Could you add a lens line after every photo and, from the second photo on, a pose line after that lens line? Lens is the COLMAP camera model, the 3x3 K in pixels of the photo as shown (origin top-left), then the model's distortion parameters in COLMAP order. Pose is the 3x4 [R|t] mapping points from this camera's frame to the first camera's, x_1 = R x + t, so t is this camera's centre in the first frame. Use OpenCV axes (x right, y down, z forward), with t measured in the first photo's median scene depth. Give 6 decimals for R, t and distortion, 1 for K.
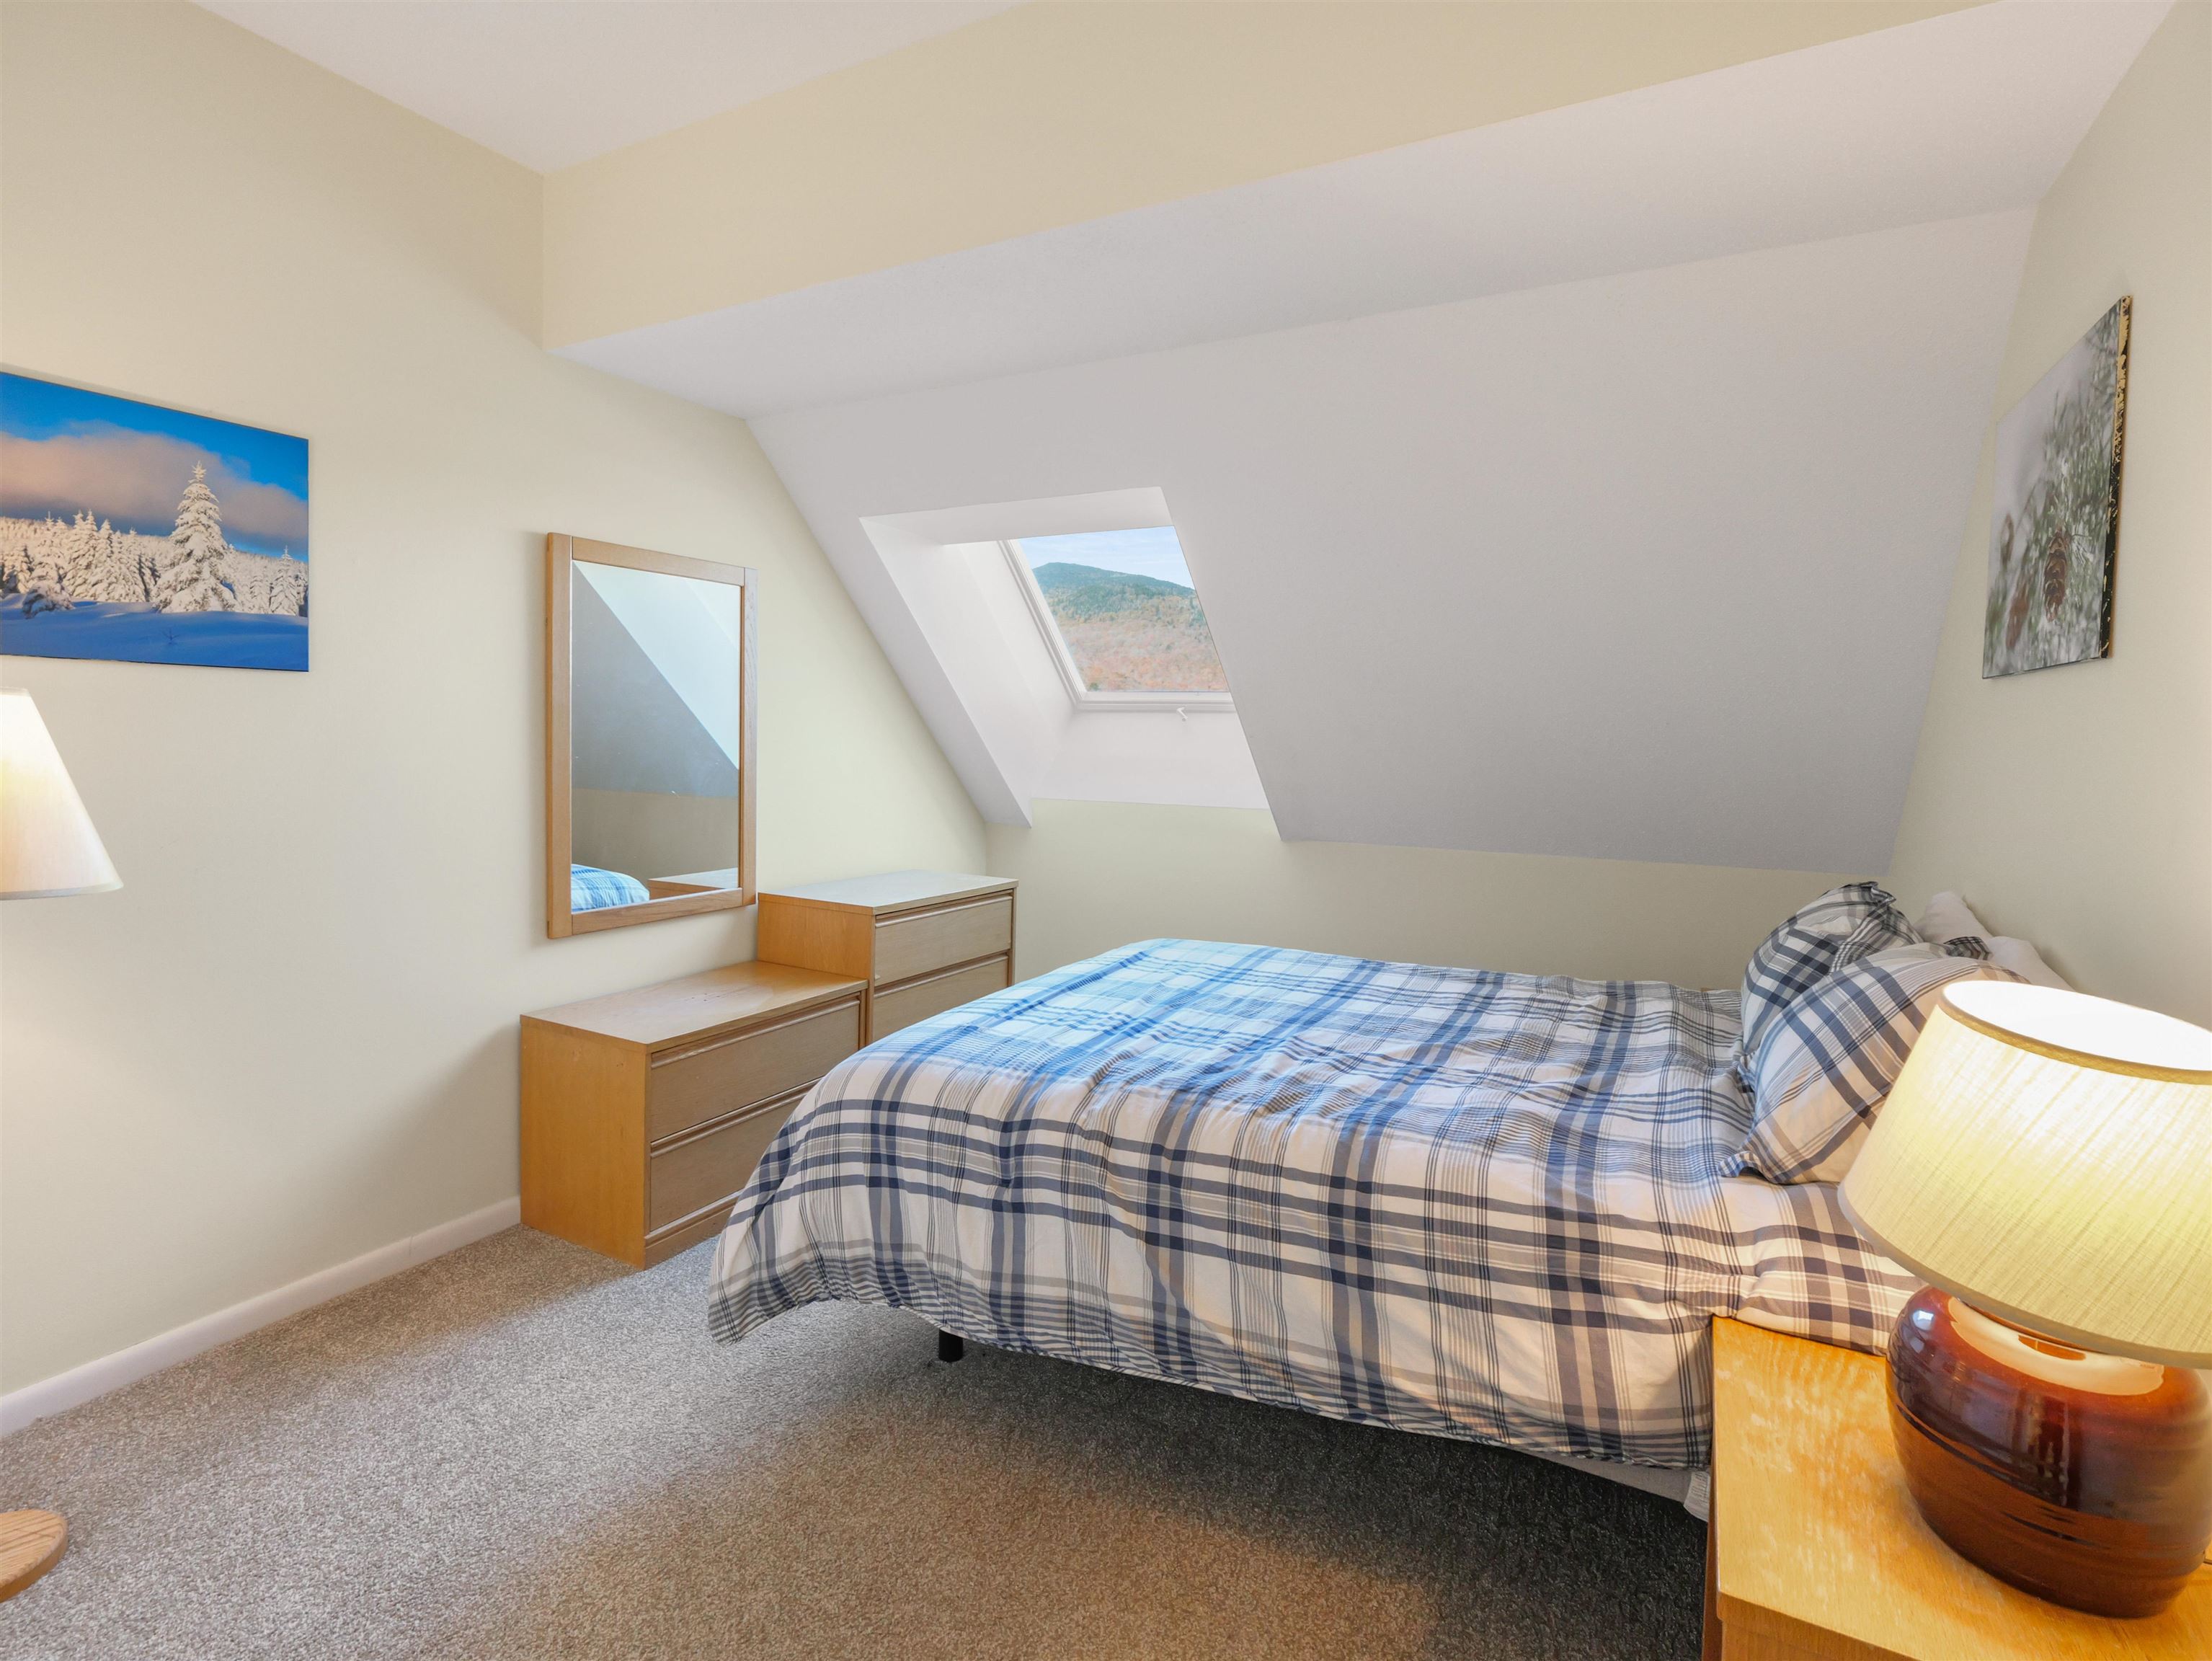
lens RADIAL K [[1090.5, 0, 1098.9], [0, 1090.5, 753.9], [0, 0, 1]] dist [-0.000969, -0.000808]
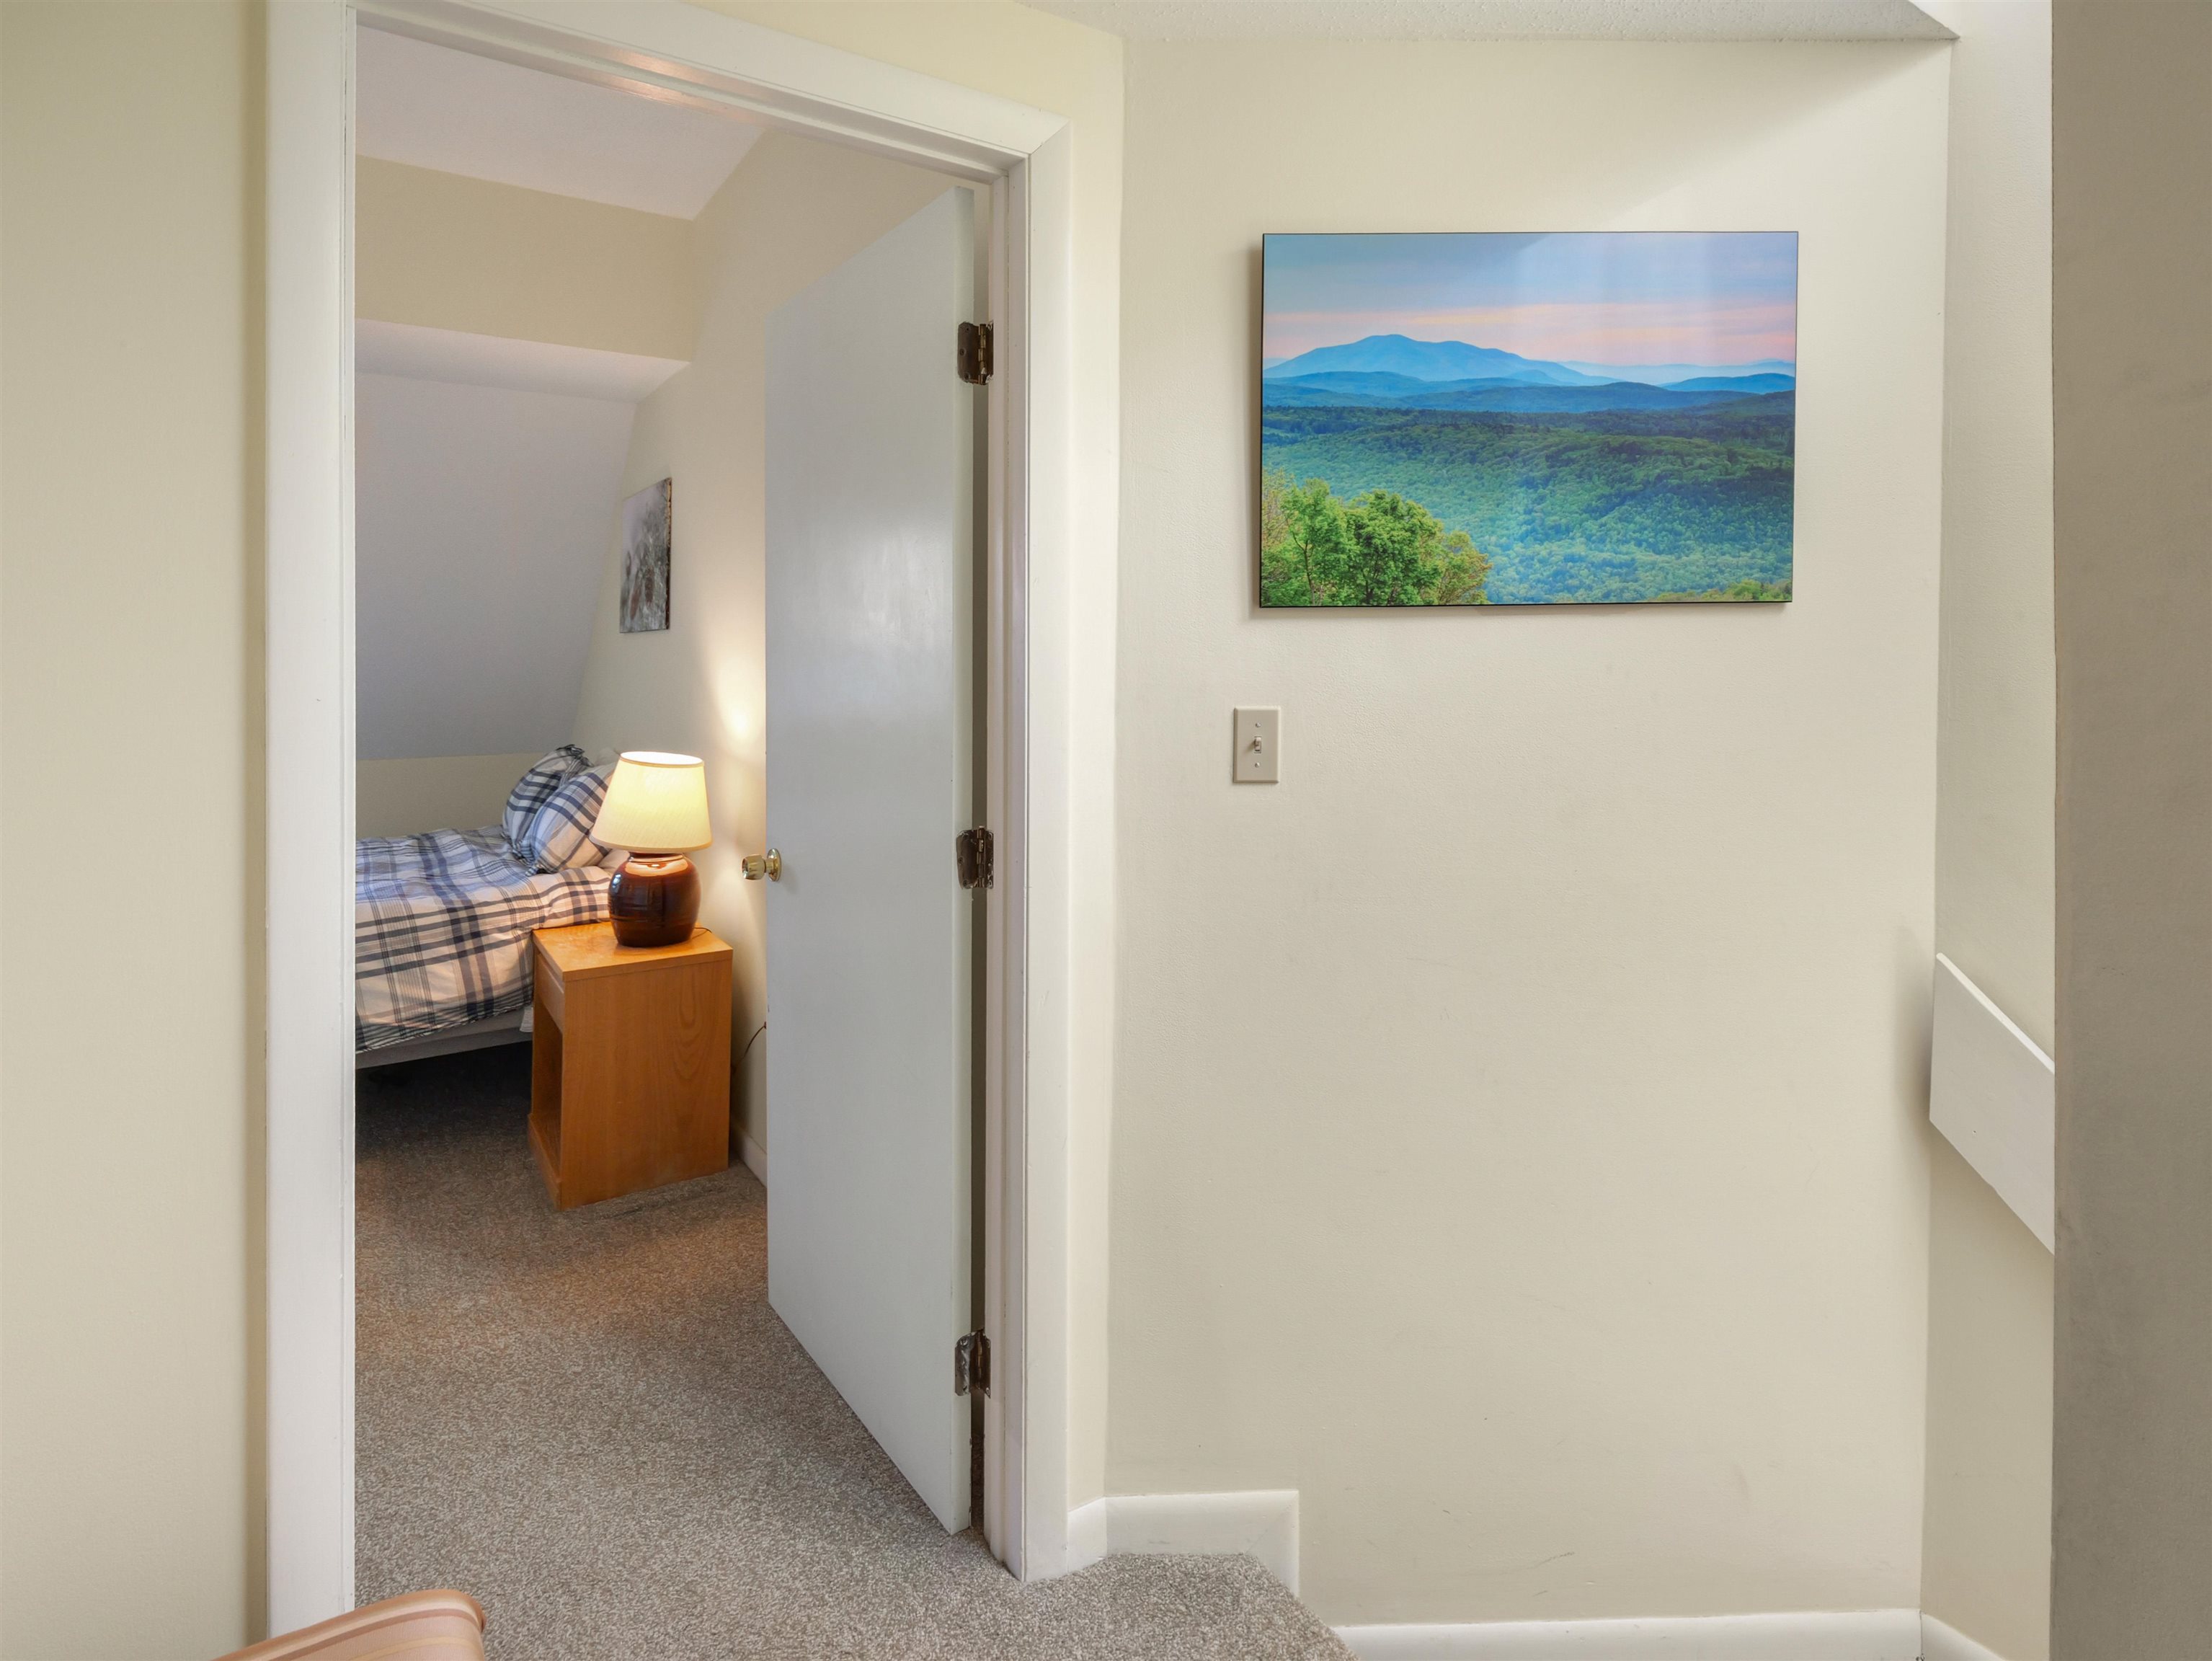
lens RADIAL K [[1173.6, 0, 1142.1], [0, 1173.6, 656.6], [0, 0, 1]] dist [0.000211, -0.000316]
pose [[0.440840, -0.016285, 0.897438, -0.939845], [0.033104, 0.999450, 0.001875, -0.000261], [-0.896975, 0.028882, 0.441137, -1.083053]]
